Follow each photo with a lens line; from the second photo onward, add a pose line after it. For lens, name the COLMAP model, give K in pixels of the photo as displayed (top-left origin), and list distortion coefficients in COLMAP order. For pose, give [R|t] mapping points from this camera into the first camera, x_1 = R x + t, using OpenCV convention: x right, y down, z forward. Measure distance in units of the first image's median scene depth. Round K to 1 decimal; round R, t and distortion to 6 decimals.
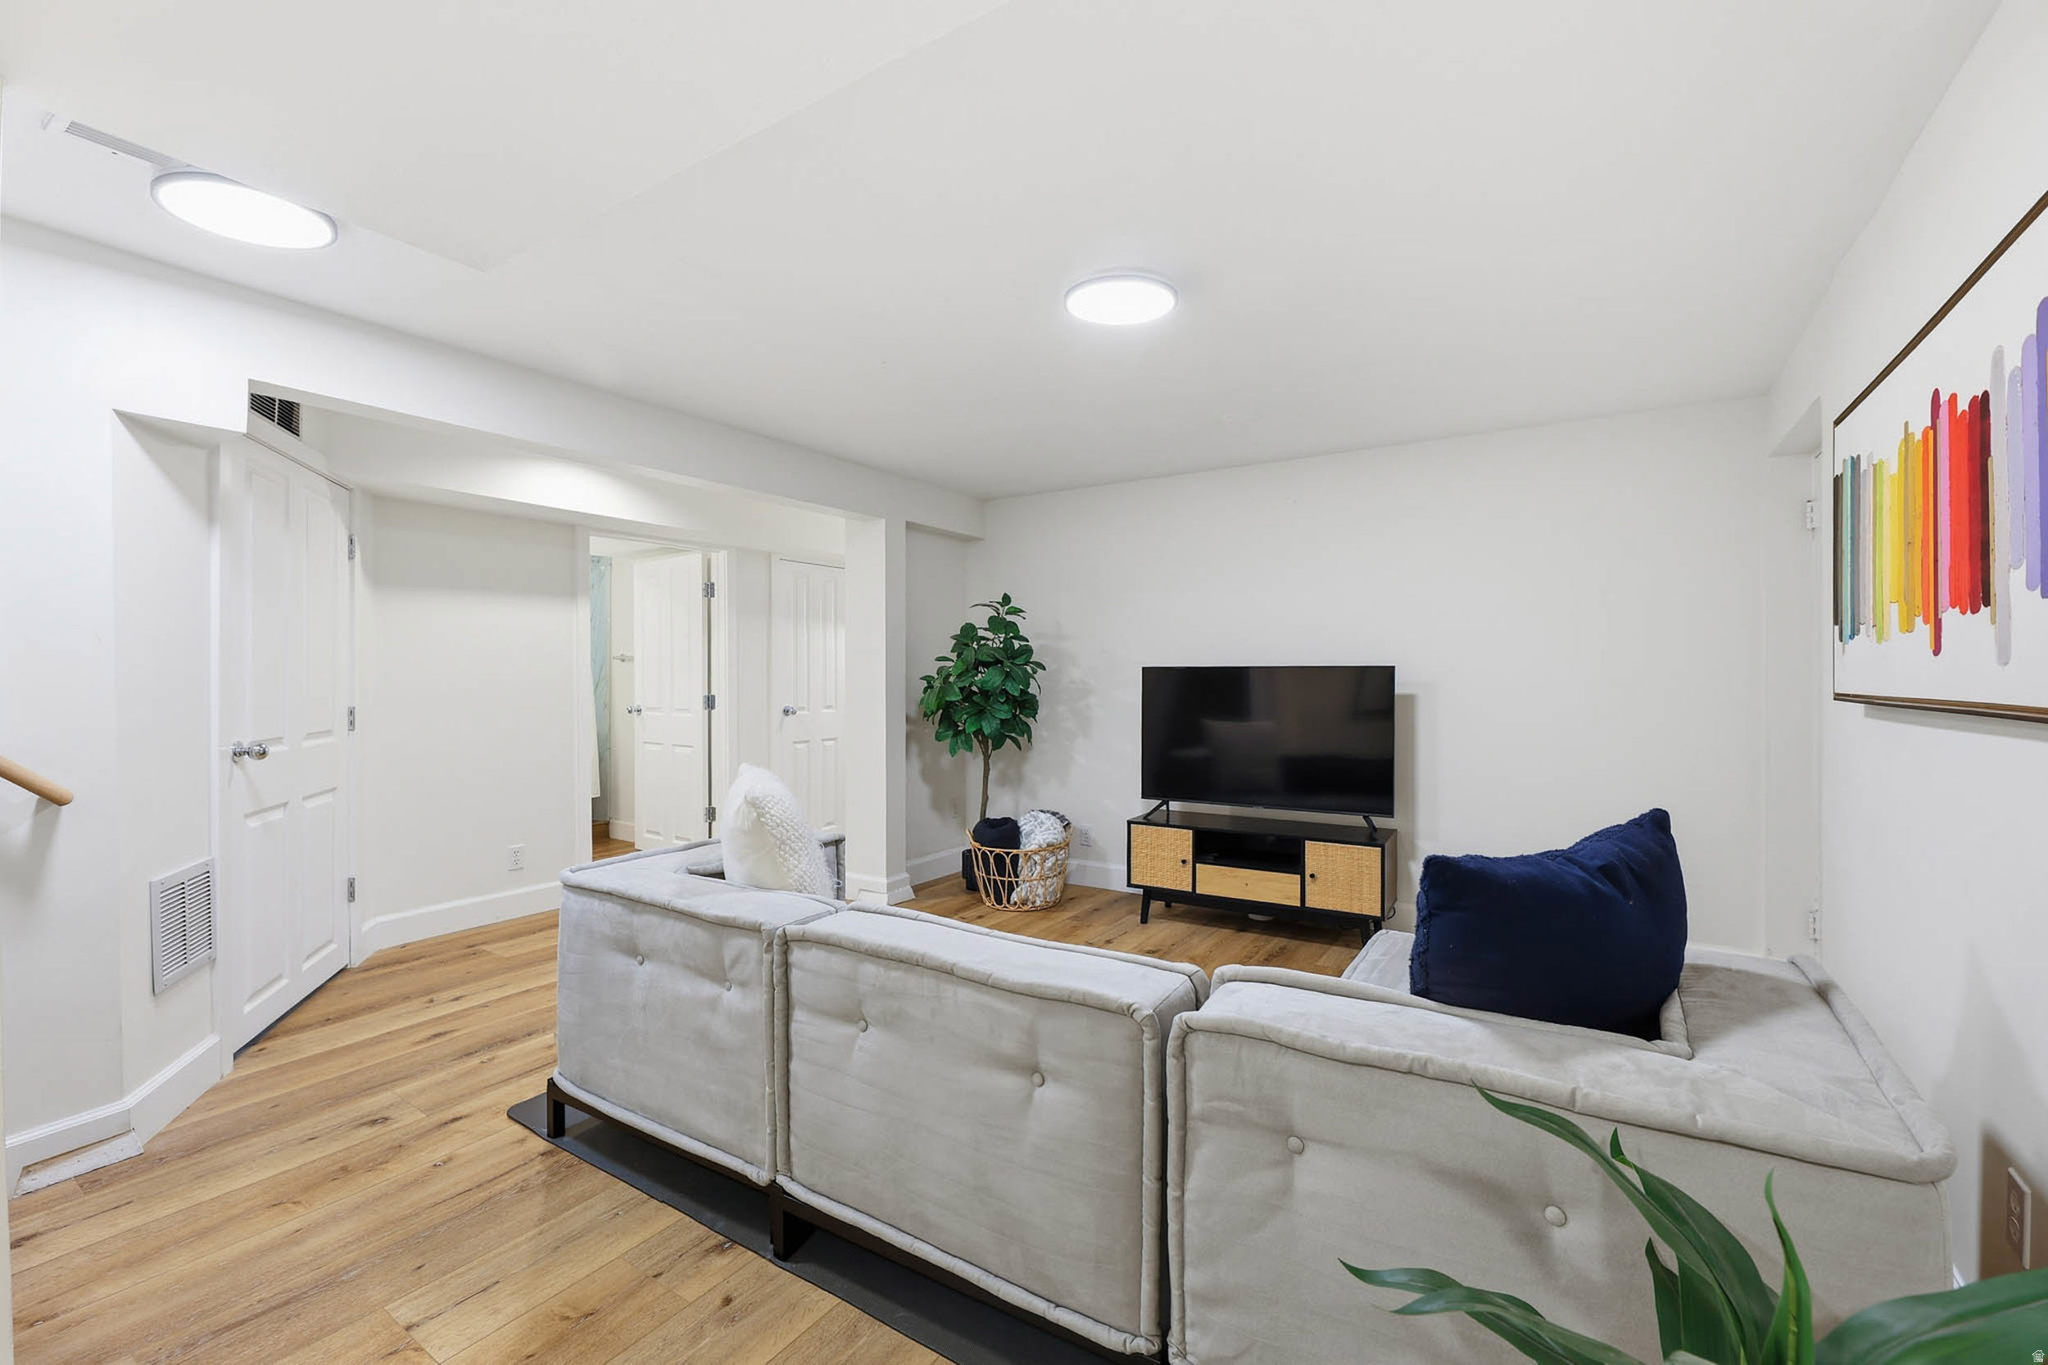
lens RADIAL K [[868.5, 0, 1018.8], [0, 868.5, 673.8], [0, 0, 1]] dist [0.073867, -0.000062]
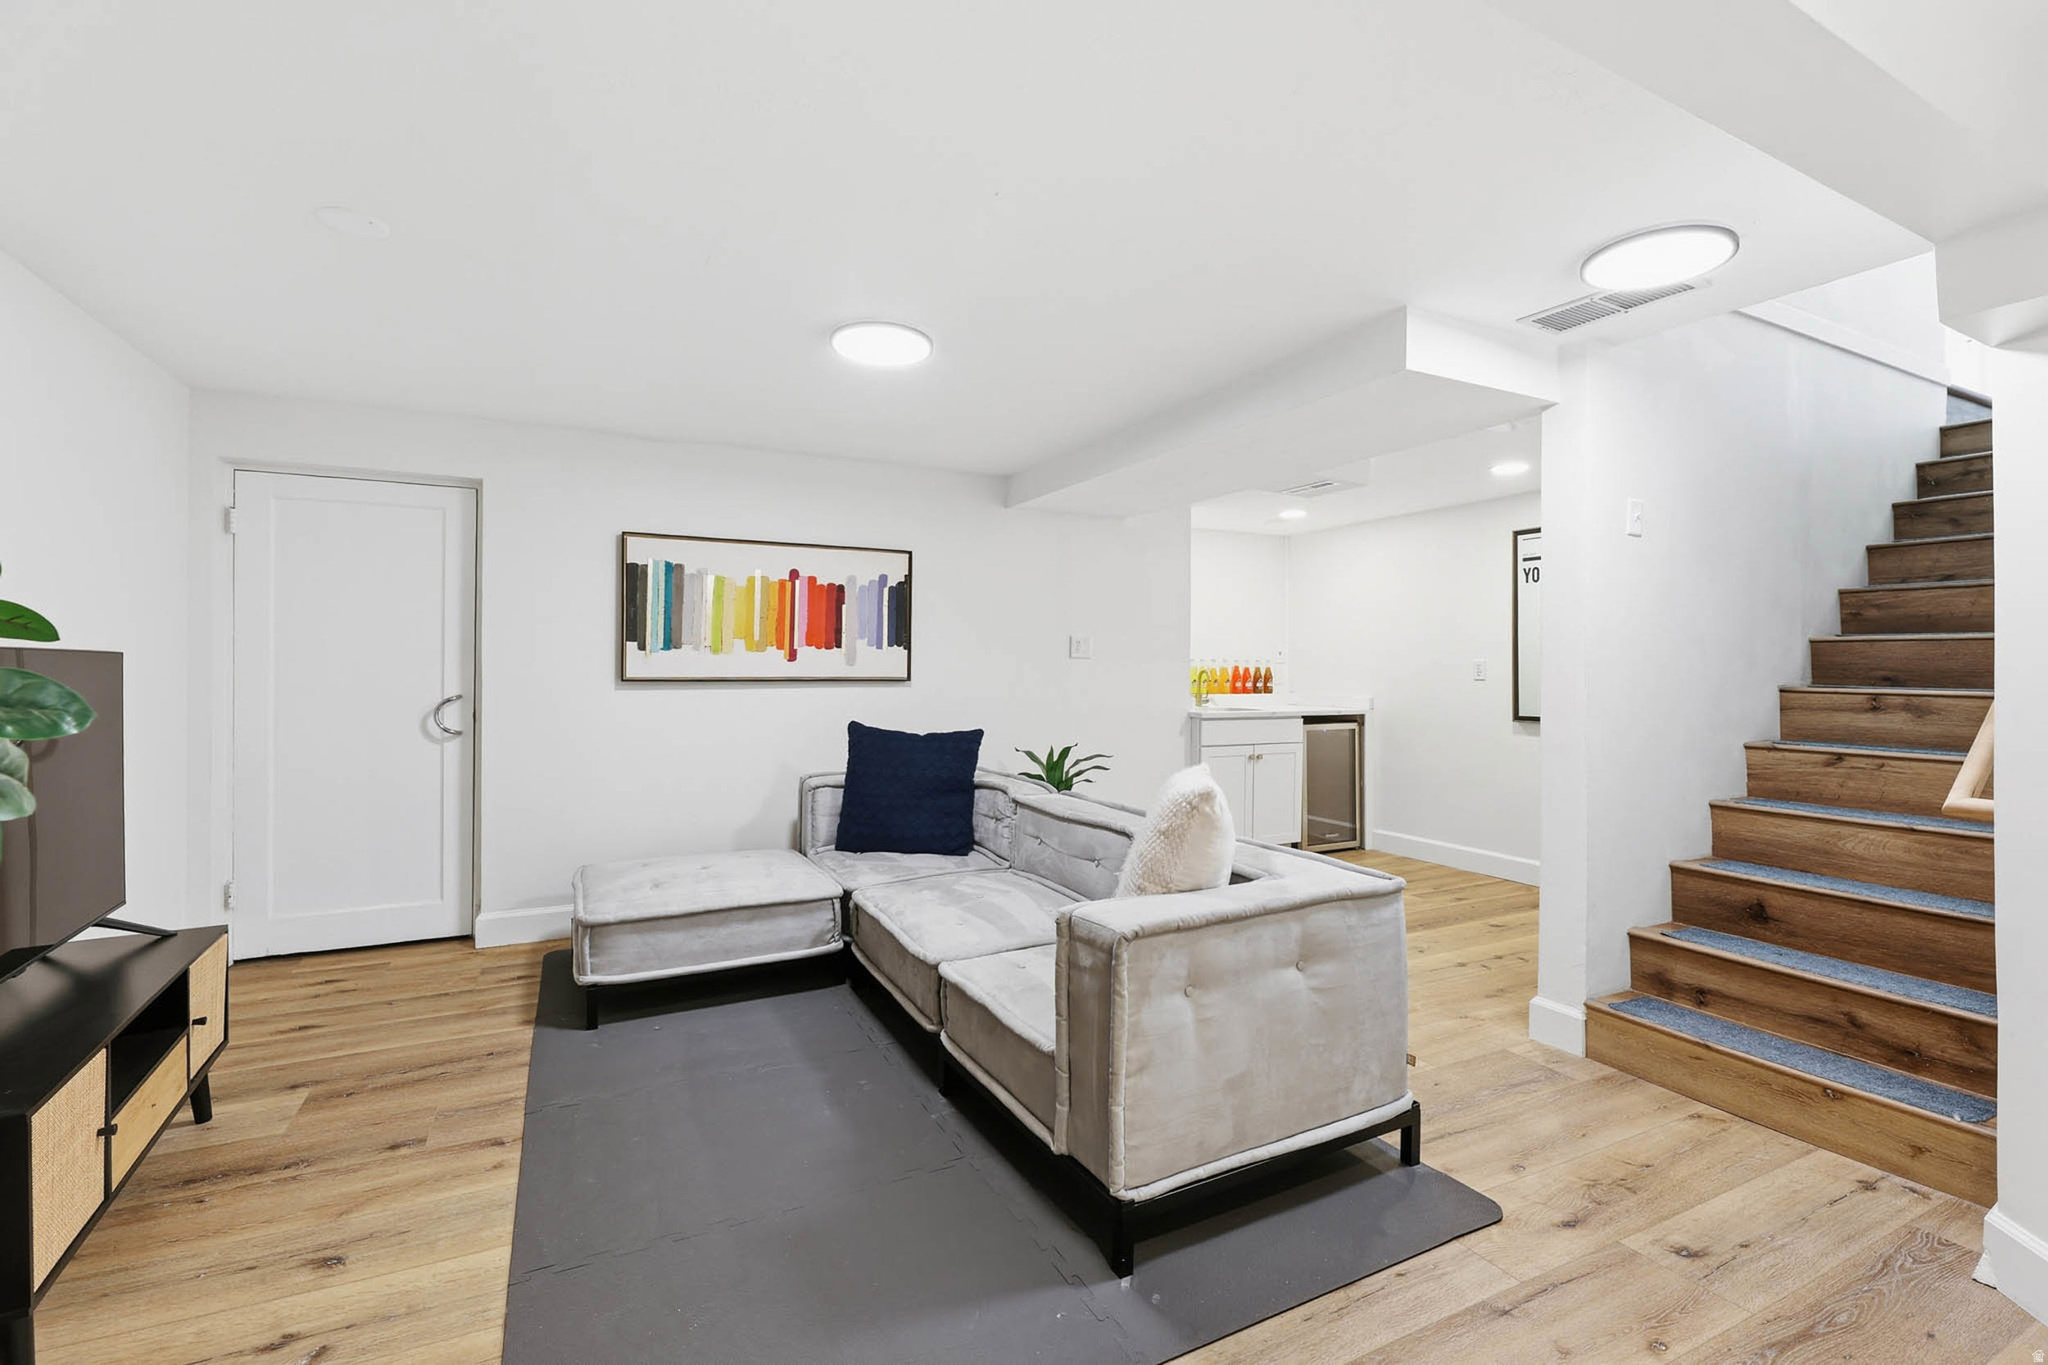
lens RADIAL K [[868.5, 0, 1018.8], [0, 868.5, 673.8], [0, 0, 1]] dist [0.073867, -0.000062]
pose [[-0.855179, -0.003325, 0.518321, -0.621260], [-0.005204, 0.999984, -0.002171, 0.021858], [-0.518306, -0.004553, -0.855183, 1.918427]]
